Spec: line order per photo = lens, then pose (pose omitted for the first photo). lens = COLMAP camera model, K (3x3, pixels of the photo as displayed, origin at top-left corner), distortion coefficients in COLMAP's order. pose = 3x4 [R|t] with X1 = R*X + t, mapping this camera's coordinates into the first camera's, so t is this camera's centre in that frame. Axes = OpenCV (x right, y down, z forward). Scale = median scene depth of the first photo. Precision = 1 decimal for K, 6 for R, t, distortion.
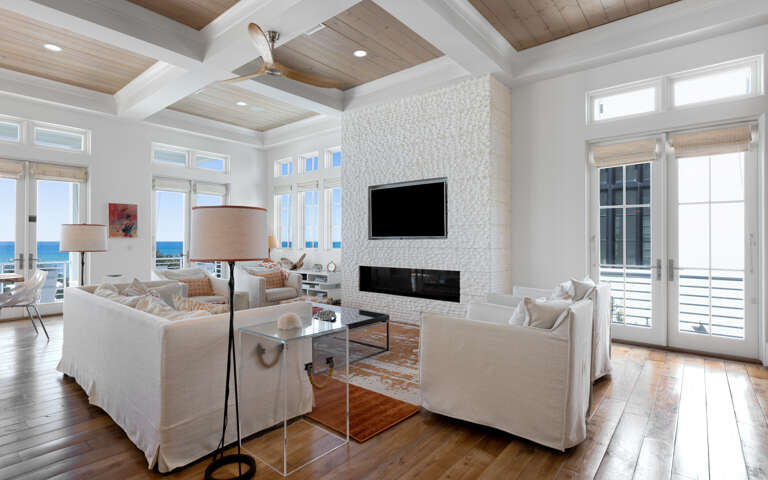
lens RADIAL K [[383.4, 0, 380.0], [0, 383.4, 237.8], [0, 0, 1]] dist [-0.001175, 0.000840]
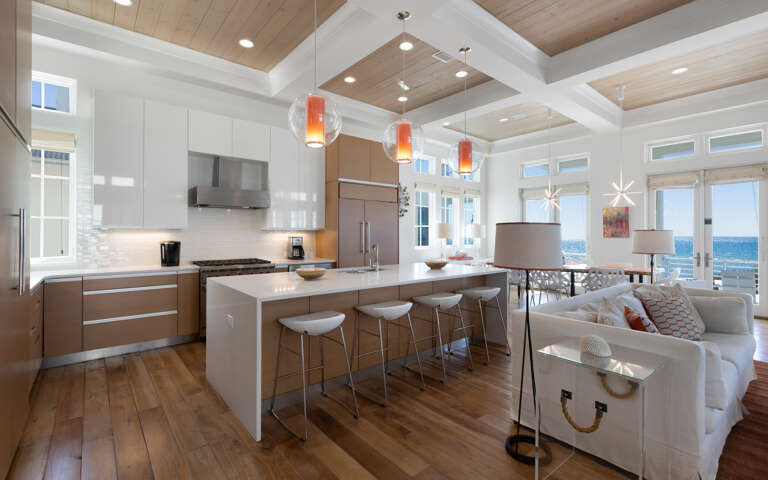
lens RADIAL K [[346.1, 0, 380.2], [0, 346.1, 232.1], [0, 0, 1]] dist [0.004523, 0.000510]
pose [[-0.178955, -0.007938, -0.983825, 0.243602], [0.005392, 0.999945, -0.009048, -0.014757], [0.983843, -0.006924, -0.178902, 0.251480]]
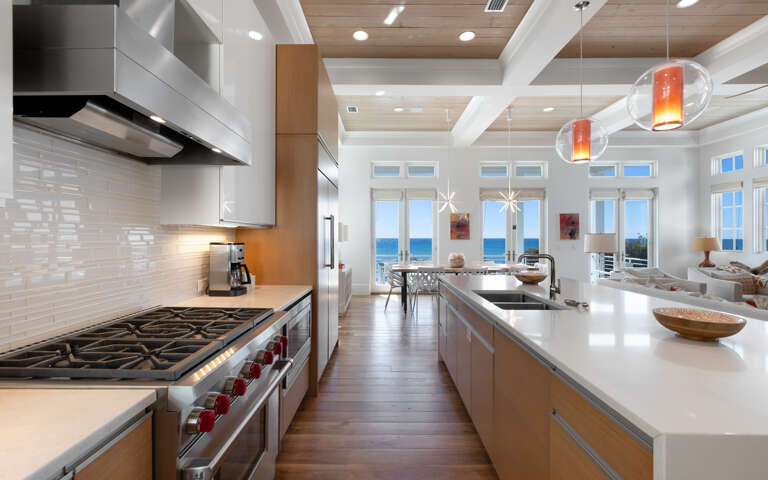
lens RADIAL K [[346.1, 0, 382.5], [0, 346.1, 237.7], [0, 0, 1]] dist [0.004523, 0.000510]
pose [[0.638059, 0.001368, -0.769986, -0.198120], [0.005235, 0.999968, 0.006115, -0.019859], [0.769969, -0.007932, 0.638031, -0.253886]]
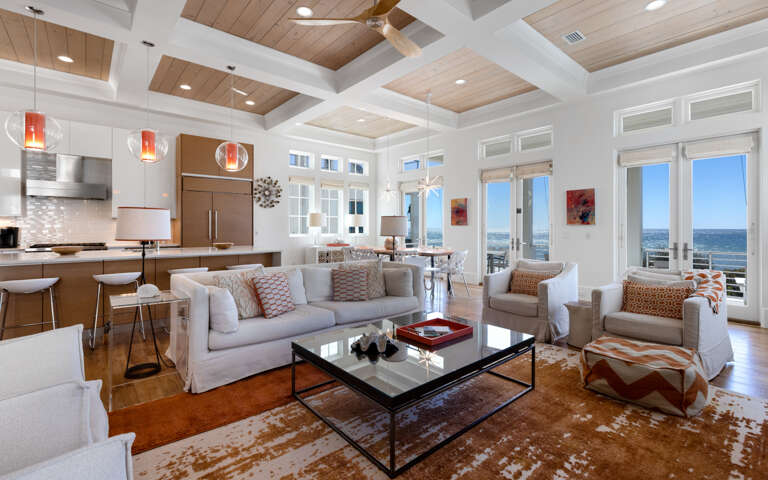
lens RADIAL K [[346.1, 0, 380.8], [0, 346.1, 227.3], [0, 0, 1]] dist [0.004523, 0.000510]
pose [[-0.169693, -0.000618, -0.985497, 0.293959], [0.006720, 0.999976, -0.001785, 0.003784], [0.985474, -0.006925, -0.169685, 0.744340]]
